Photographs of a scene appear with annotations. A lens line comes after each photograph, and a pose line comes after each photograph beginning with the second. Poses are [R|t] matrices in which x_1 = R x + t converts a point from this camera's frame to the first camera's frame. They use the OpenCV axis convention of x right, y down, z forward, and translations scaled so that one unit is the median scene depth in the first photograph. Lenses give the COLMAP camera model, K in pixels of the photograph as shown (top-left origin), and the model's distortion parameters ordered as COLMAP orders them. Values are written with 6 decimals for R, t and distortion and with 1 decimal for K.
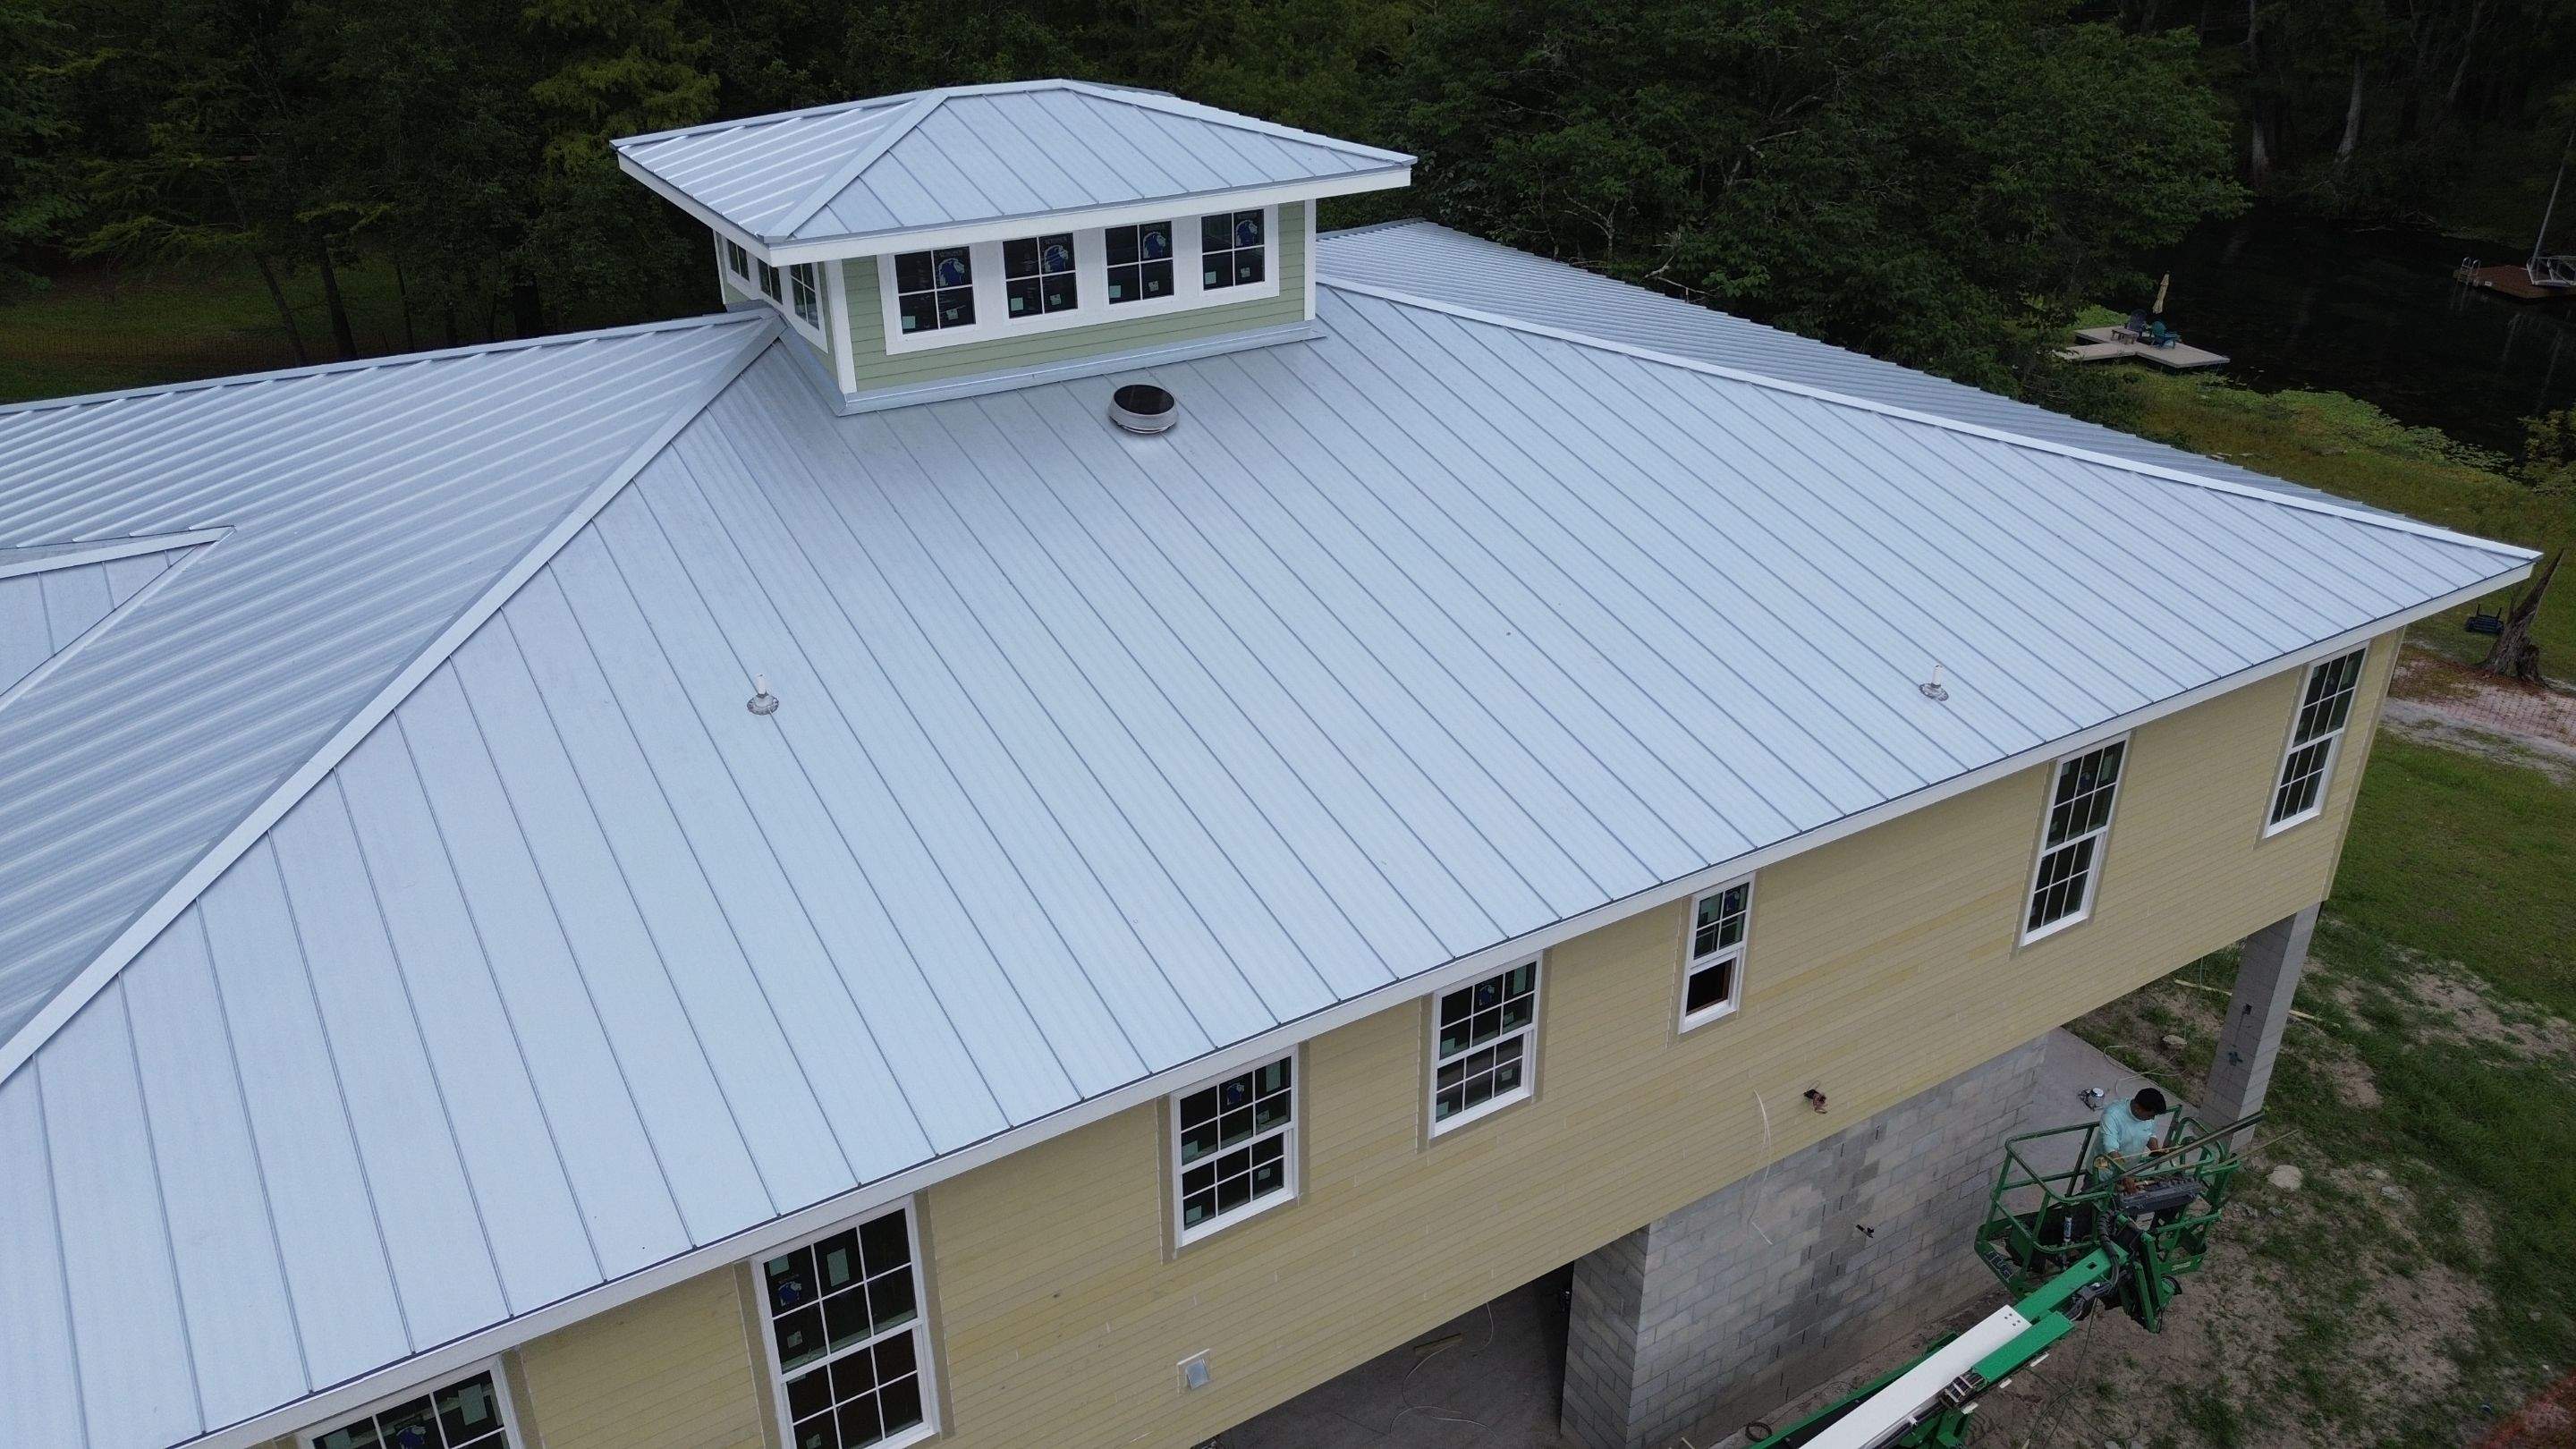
lens RADIAL K [[1792.8, 0, 1272.0], [0, 1792.8, 705.3], [0, 0, 1]] dist [0.056914, -0.032778]
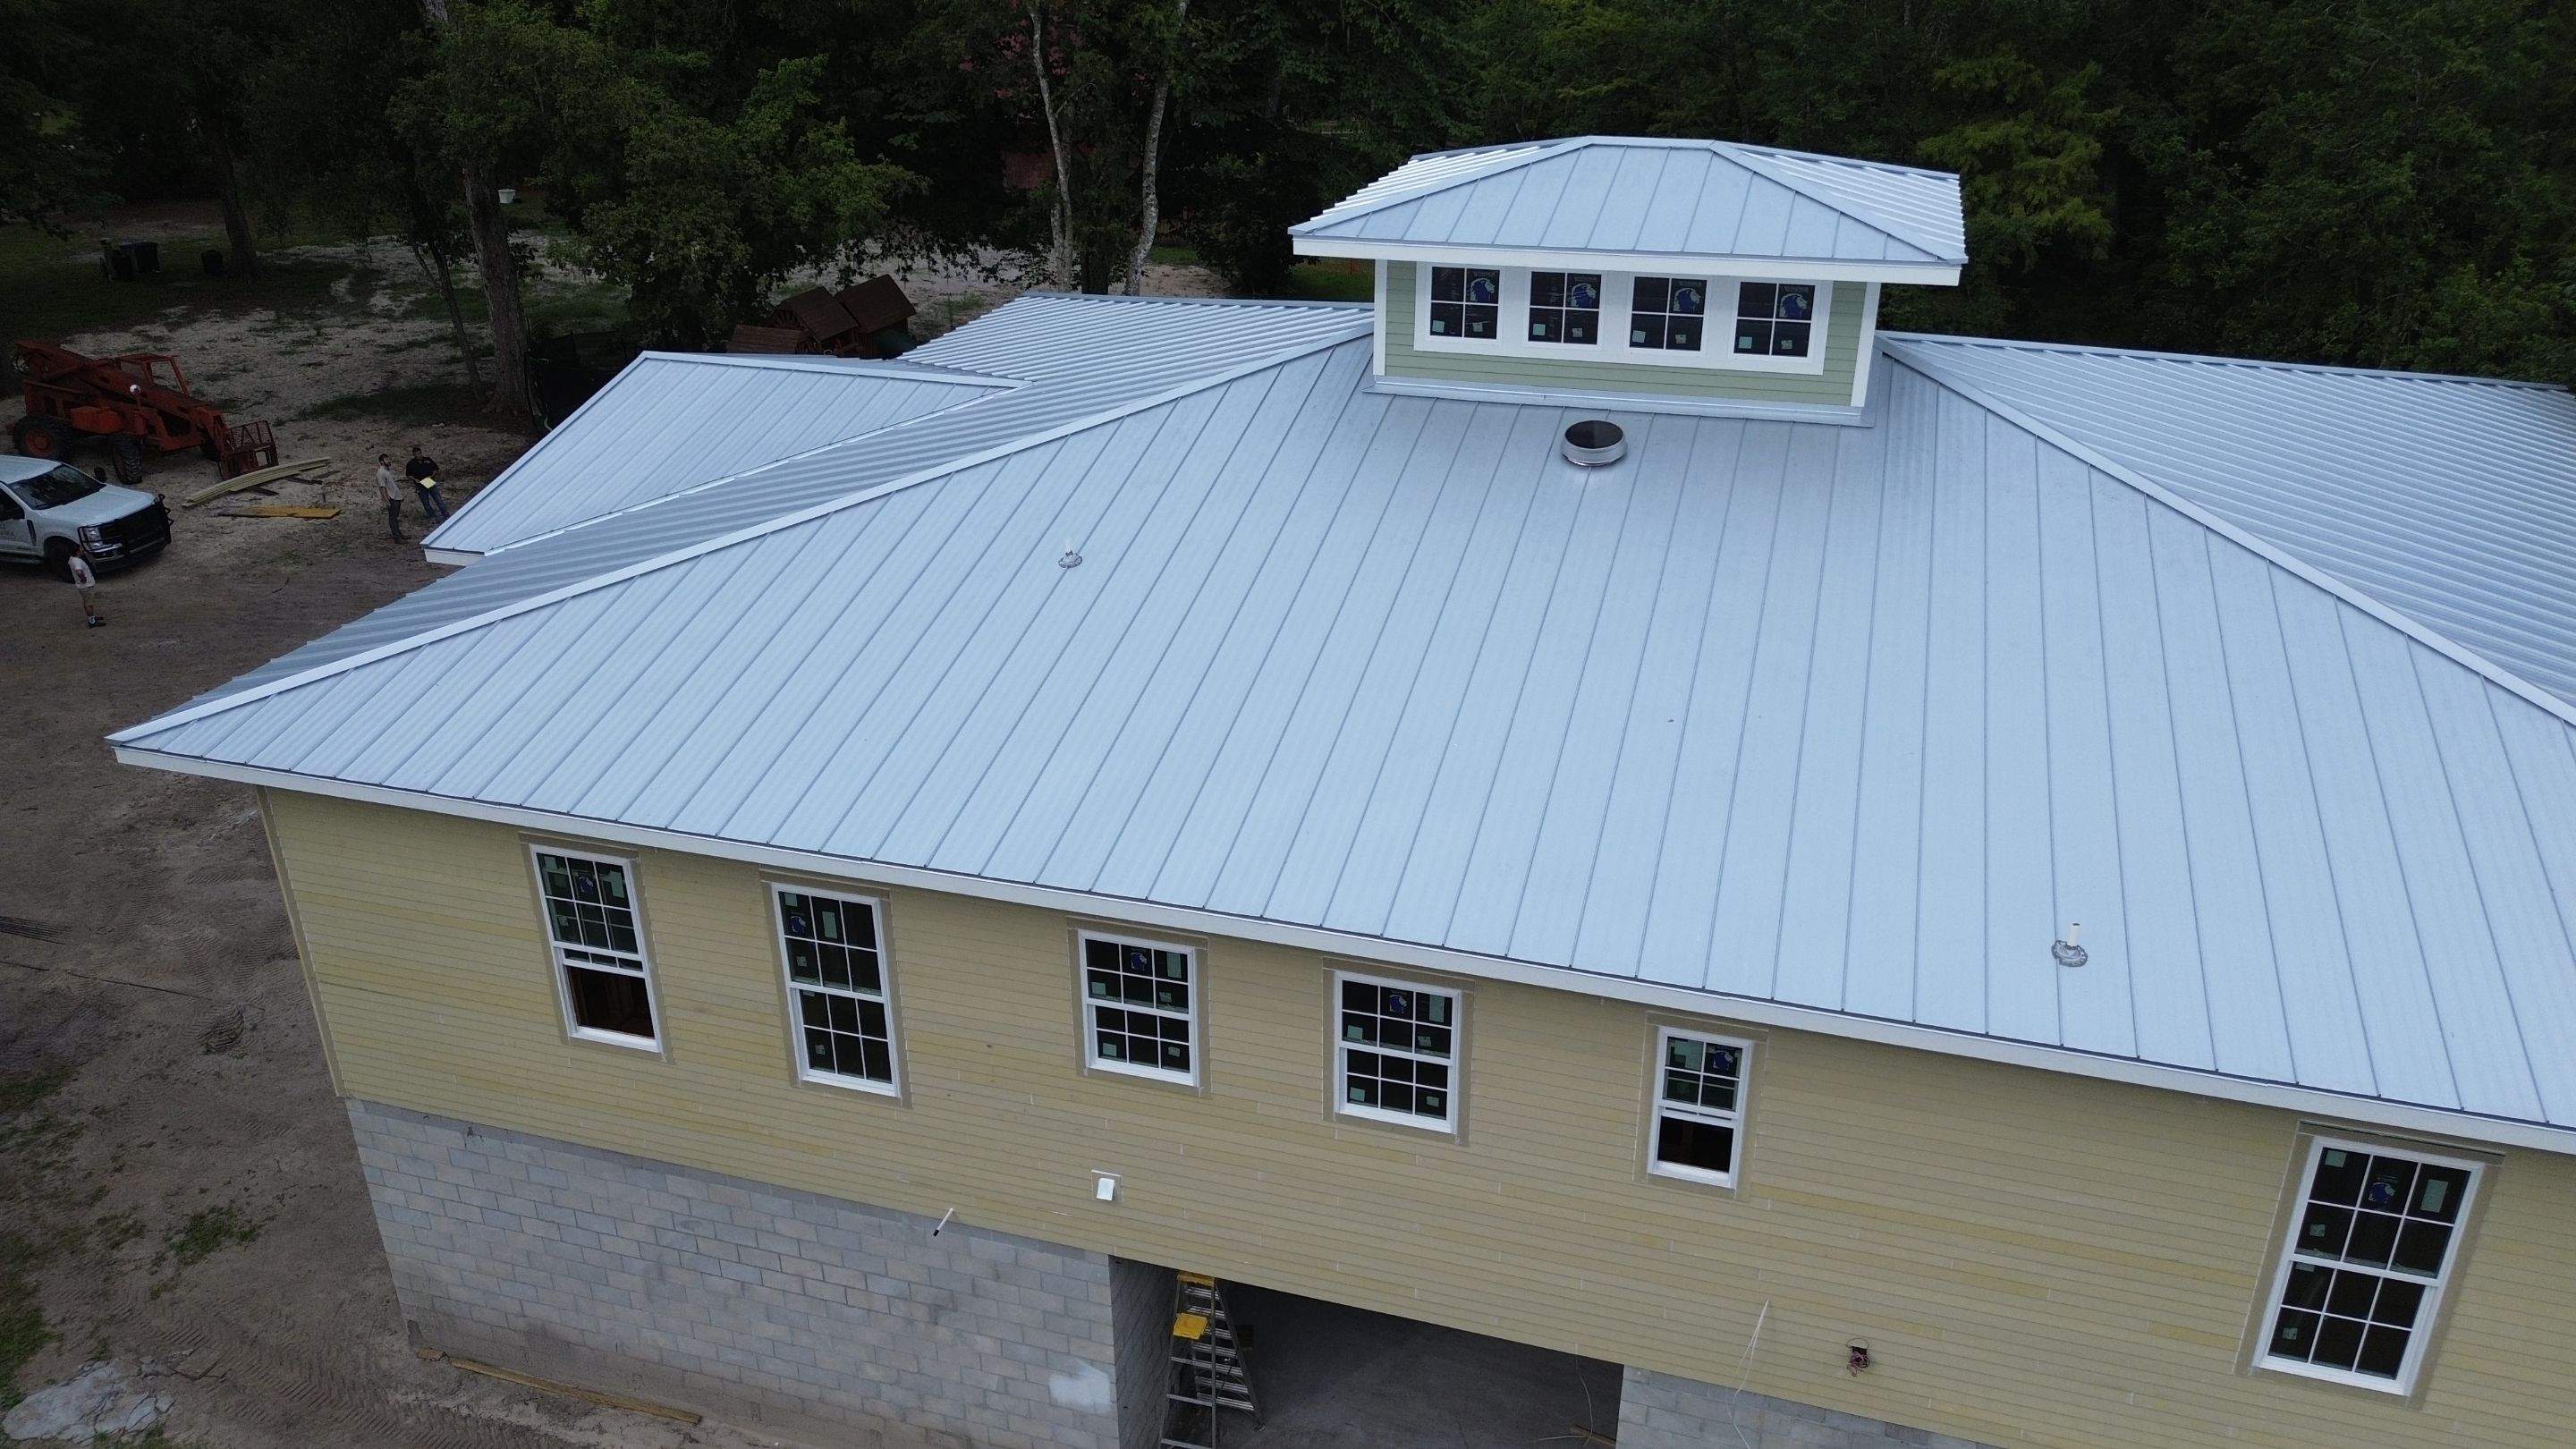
lens RADIAL K [[1792.8, 0, 1301.6], [0, 1792.8, 723.9], [0, 0, 1]] dist [0.056914, -0.032778]
pose [[0.665226, 0.316894, -0.676057, 0.585943], [-0.332242, 0.936514, 0.112061, -0.072352], [0.668648, 0.150069, 0.728278, 0.137469]]
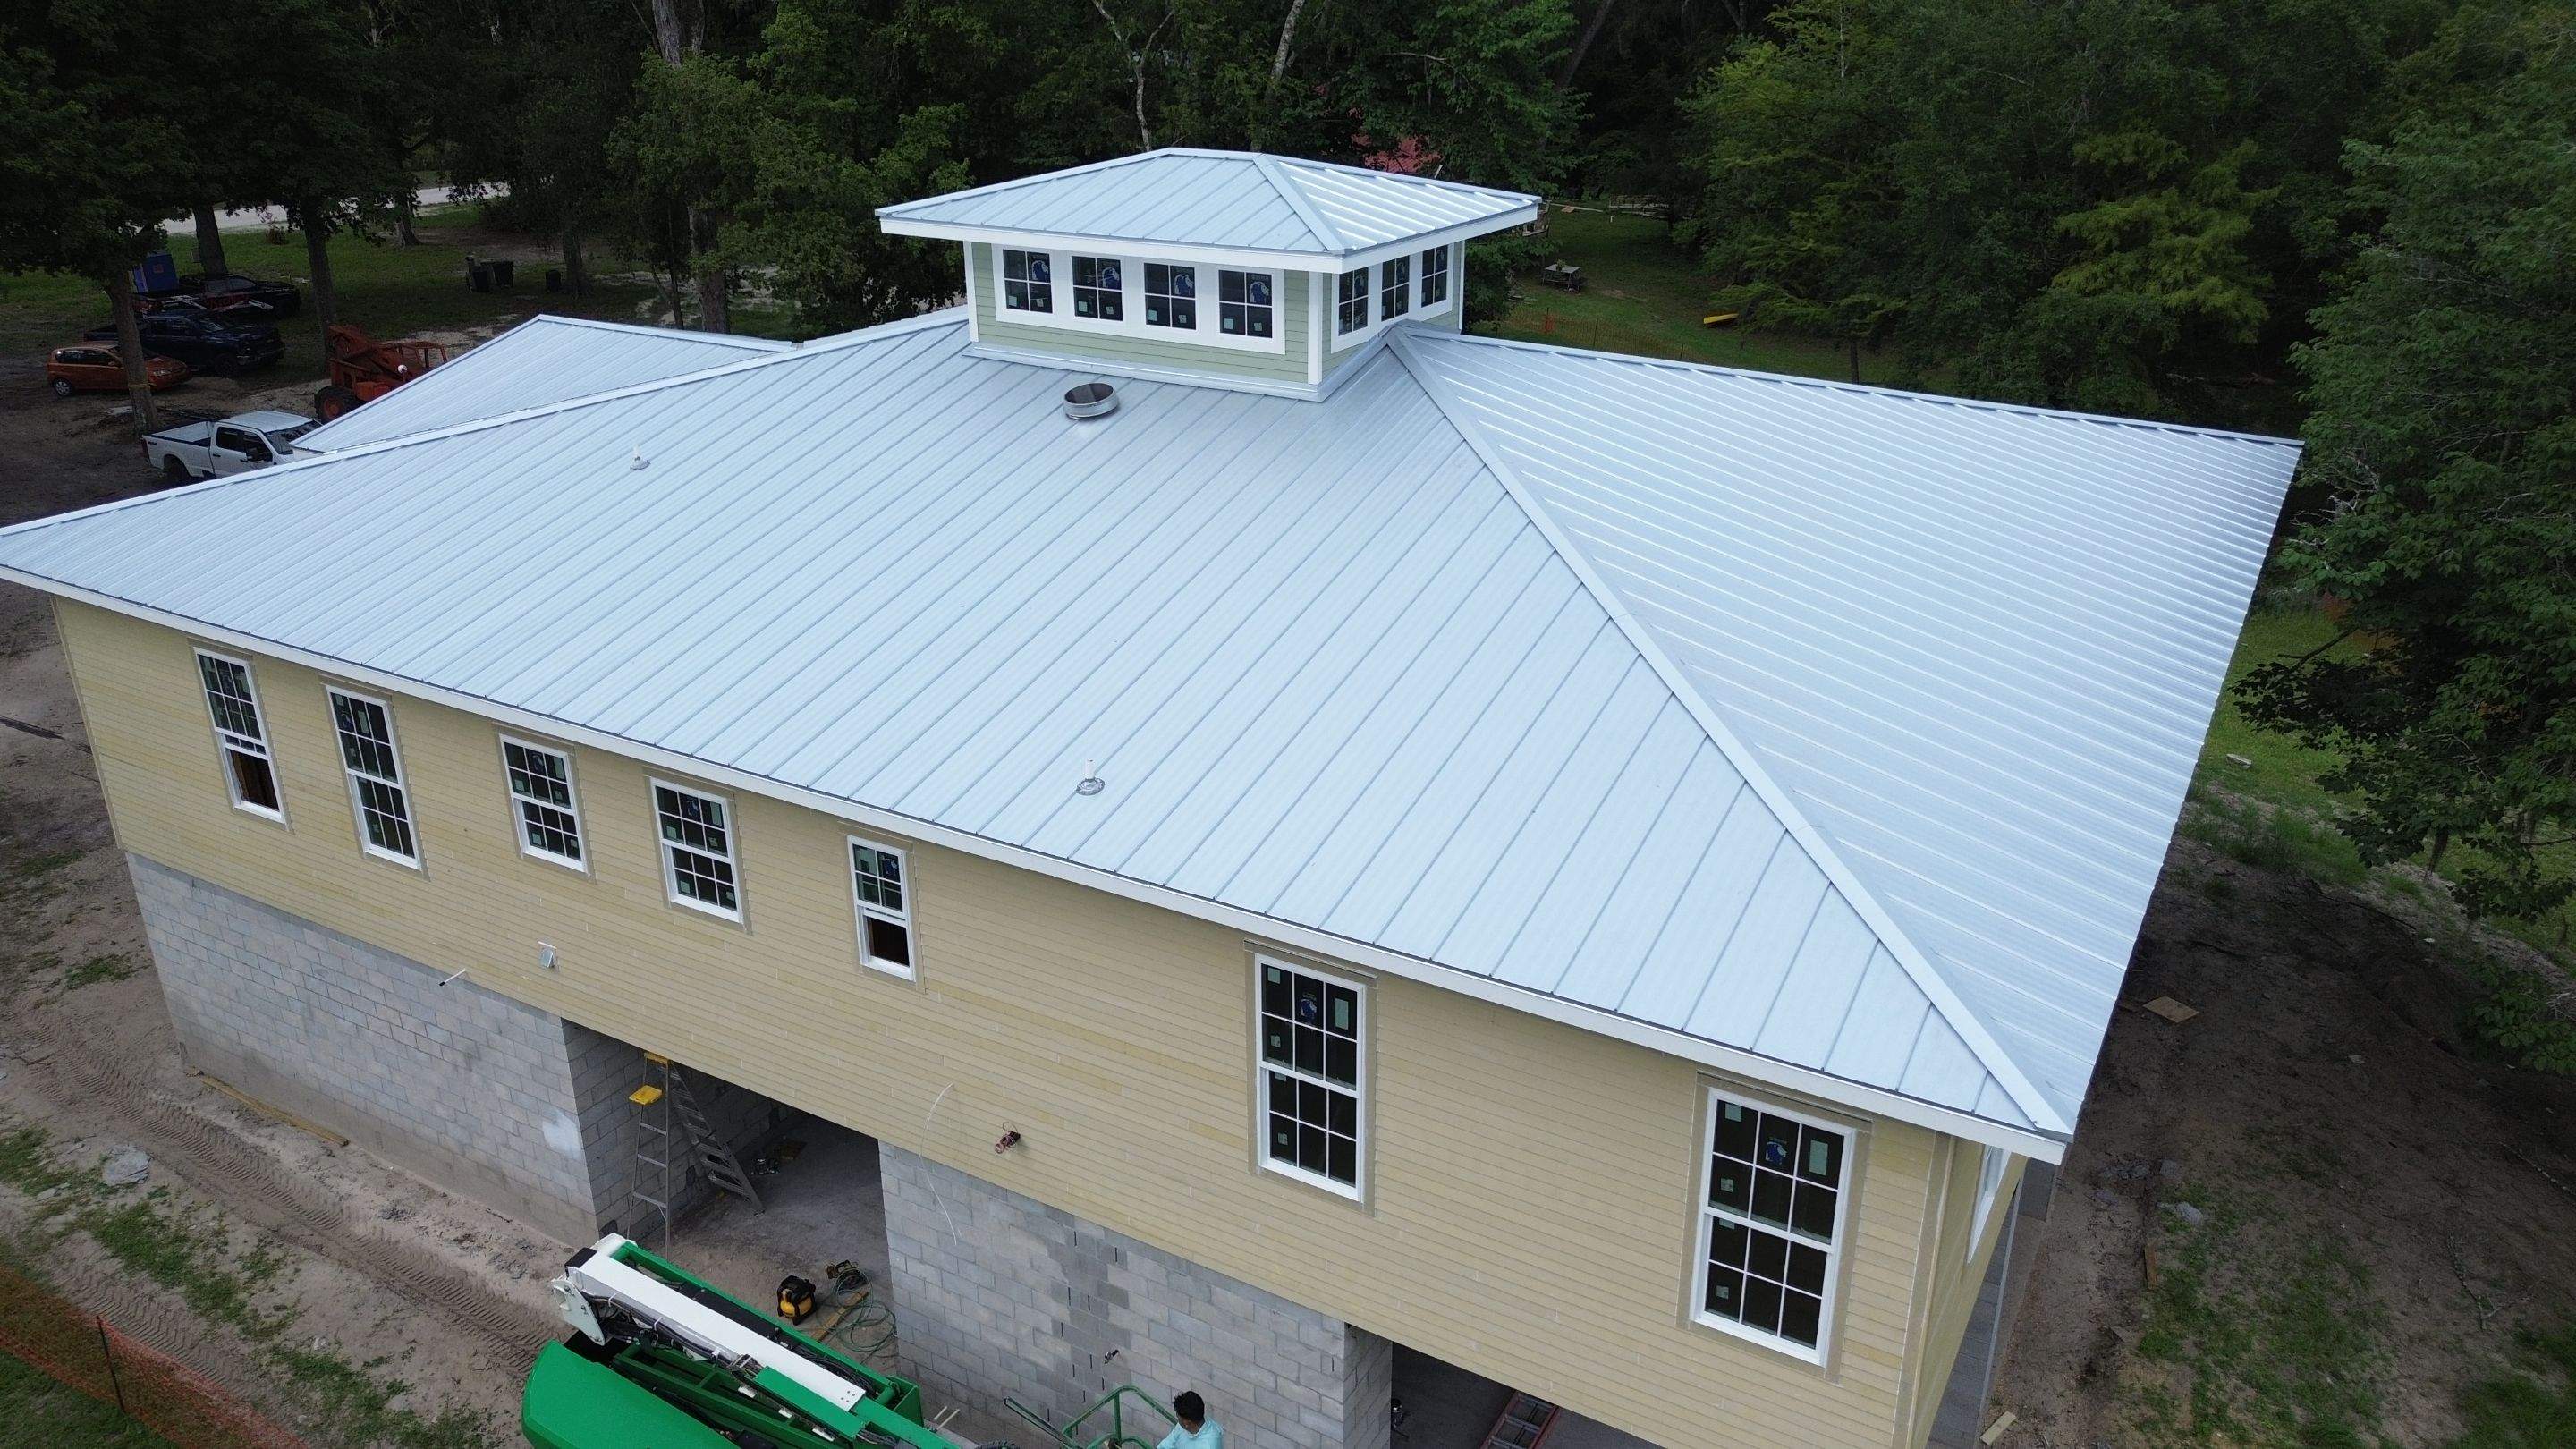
lens RADIAL K [[1792.8, 0, 1289.6], [0, 1792.8, 733.3], [0, 0, 1]] dist [0.056914, -0.032778]
pose [[0.477948, 0.345483, -0.807593, 1.076293], [-0.393377, 0.906238, 0.154876, -0.205253], [0.785379, 0.243666, 0.569040, 0.462423]]
